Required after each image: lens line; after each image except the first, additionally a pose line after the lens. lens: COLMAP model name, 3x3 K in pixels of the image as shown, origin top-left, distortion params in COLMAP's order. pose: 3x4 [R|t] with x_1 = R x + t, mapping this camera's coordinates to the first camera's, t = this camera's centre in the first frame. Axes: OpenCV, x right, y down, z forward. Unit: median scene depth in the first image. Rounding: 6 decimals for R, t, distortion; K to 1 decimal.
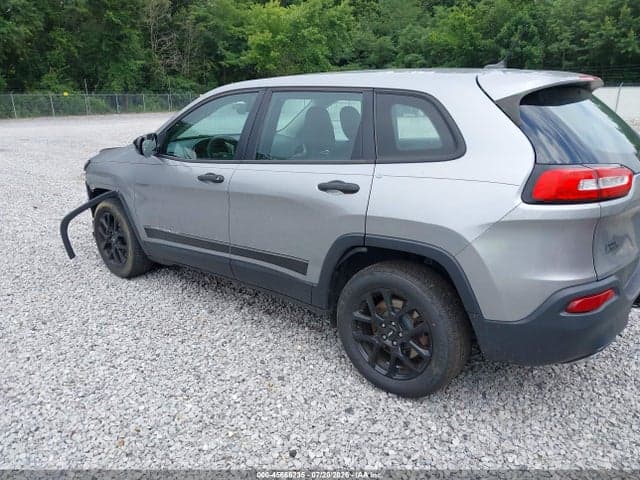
lens RADIAL K [[522.1, 0, 315.4], [0, 522.1, 241.1], [0, 0, 1]] dist [0.010579, -0.017706]
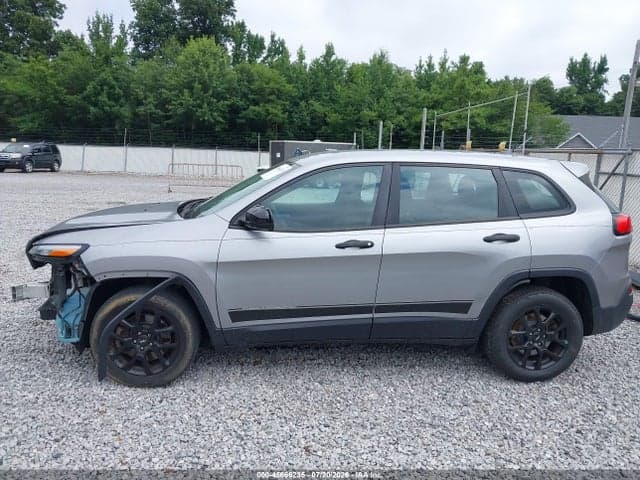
lens RADIAL K [[522.1, 0, 315.4], [0, 522.1, 241.1], [0, 0, 1]] dist [0.010579, -0.017706]
pose [[0.667070, -0.091129, 0.739401, -0.864834], [0.164399, 0.986030, -0.026792, -0.094913], [-0.726630, 0.139429, 0.672732, 0.306347]]
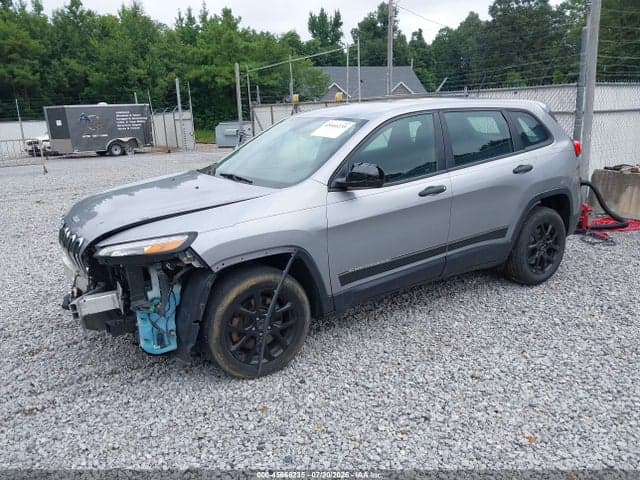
lens RADIAL K [[522.1, 0, 315.4], [0, 522.1, 241.1], [0, 0, 1]] dist [0.010579, -0.017706]
pose [[0.248485, -0.233913, 0.939968, -1.134025], [0.296844, 0.942102, 0.155972, -0.228149], [-0.922030, 0.240267, 0.303534, 0.787453]]
